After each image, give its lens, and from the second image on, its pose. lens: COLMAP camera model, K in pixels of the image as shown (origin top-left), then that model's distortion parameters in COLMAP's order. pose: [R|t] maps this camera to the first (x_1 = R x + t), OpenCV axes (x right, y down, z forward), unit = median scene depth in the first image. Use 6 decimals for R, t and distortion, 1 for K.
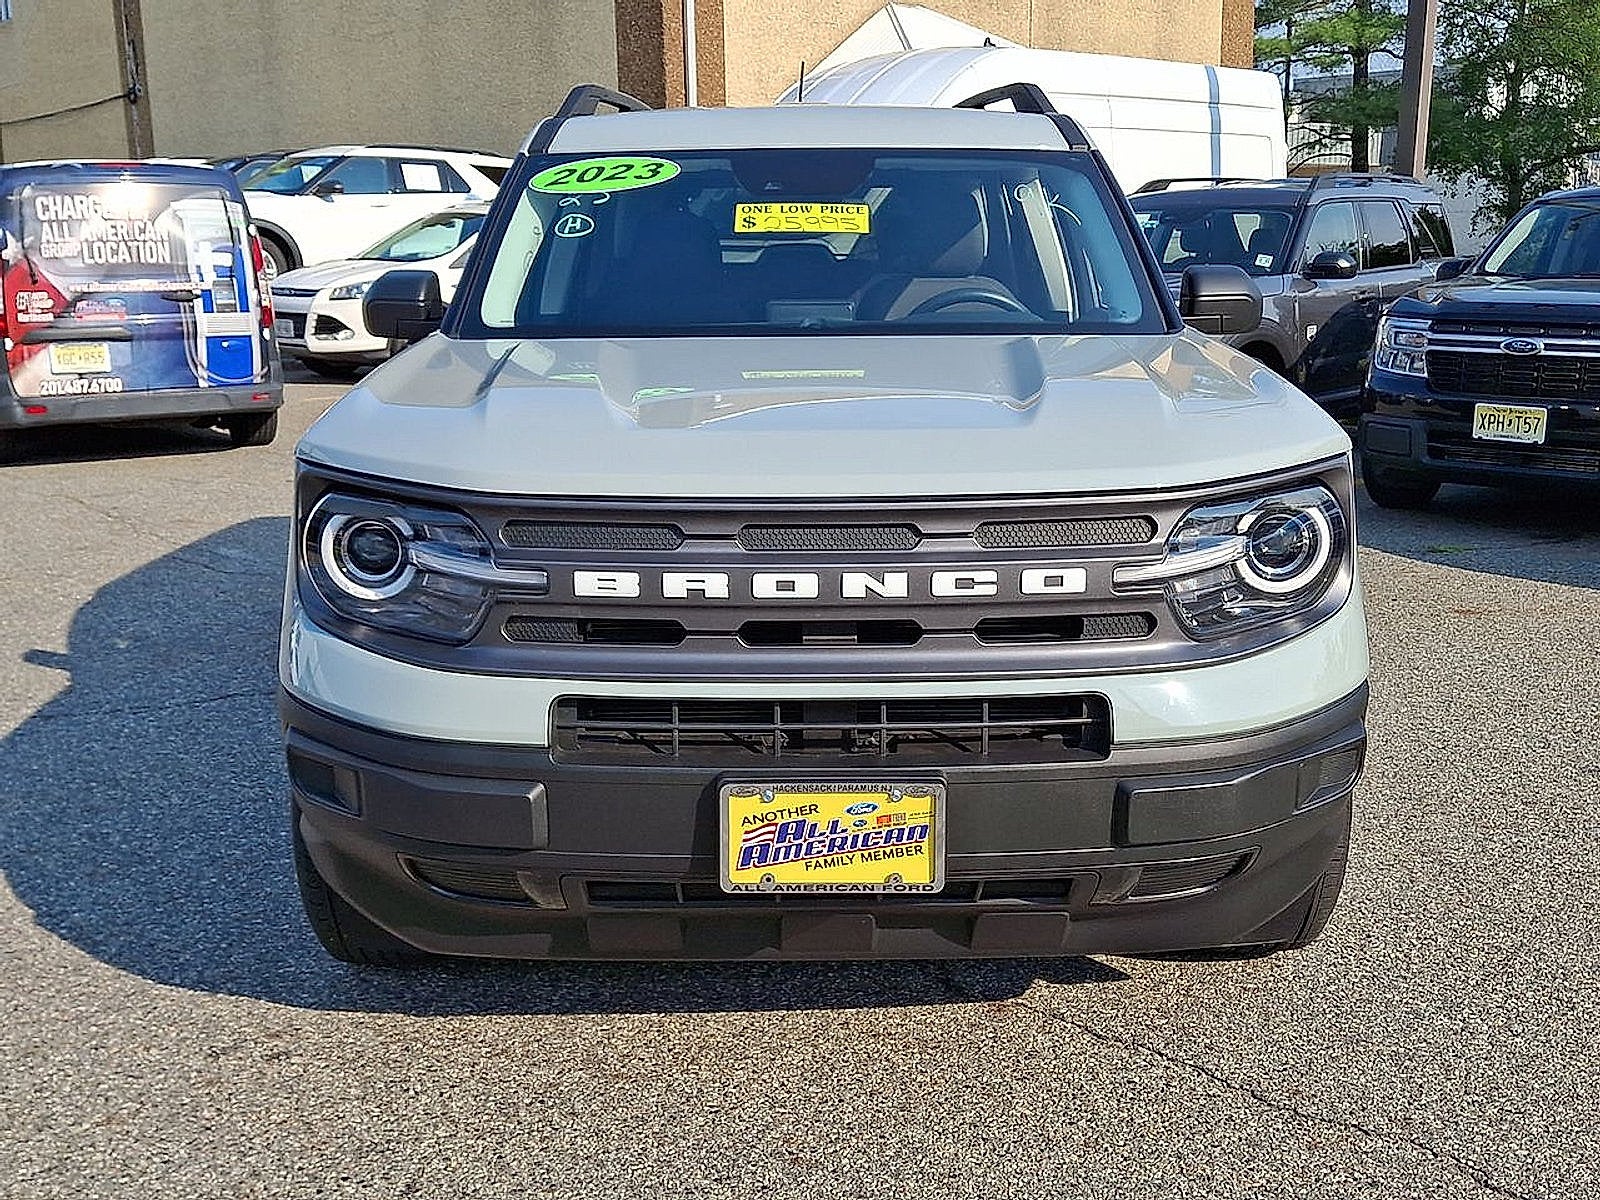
lens RADIAL K [[1680.6, 0, 800.1], [0, 1680.6, 624.2], [0, 0, 1]] dist [0.094927, -0.278527]
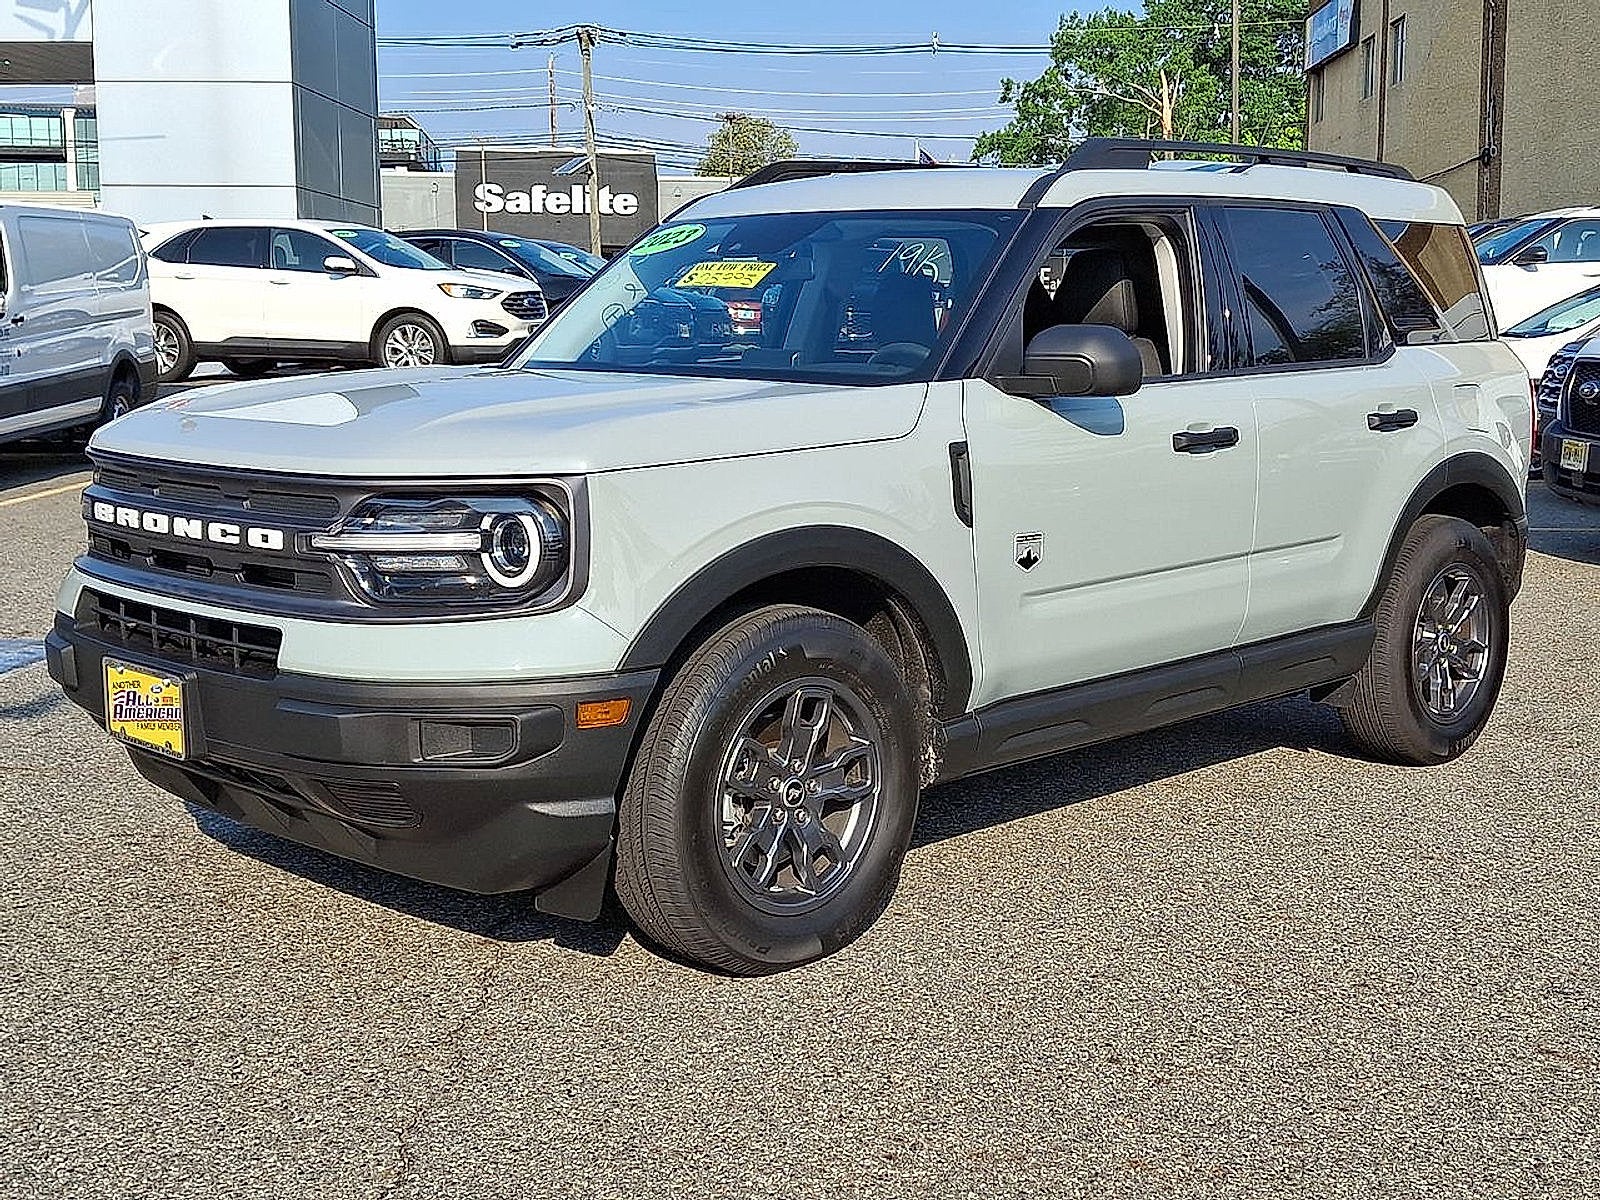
lens RADIAL K [[1962.6, 0, 800.0], [0, 1962.6, 600.0], [0, 0, 1]] dist [0.060465, -0.006669]
pose [[0.713969, 0.111475, -0.691246, 1.423066], [-0.167926, 0.985693, -0.014487, -0.024577], [0.679741, 0.126422, 0.722474, 0.174470]]
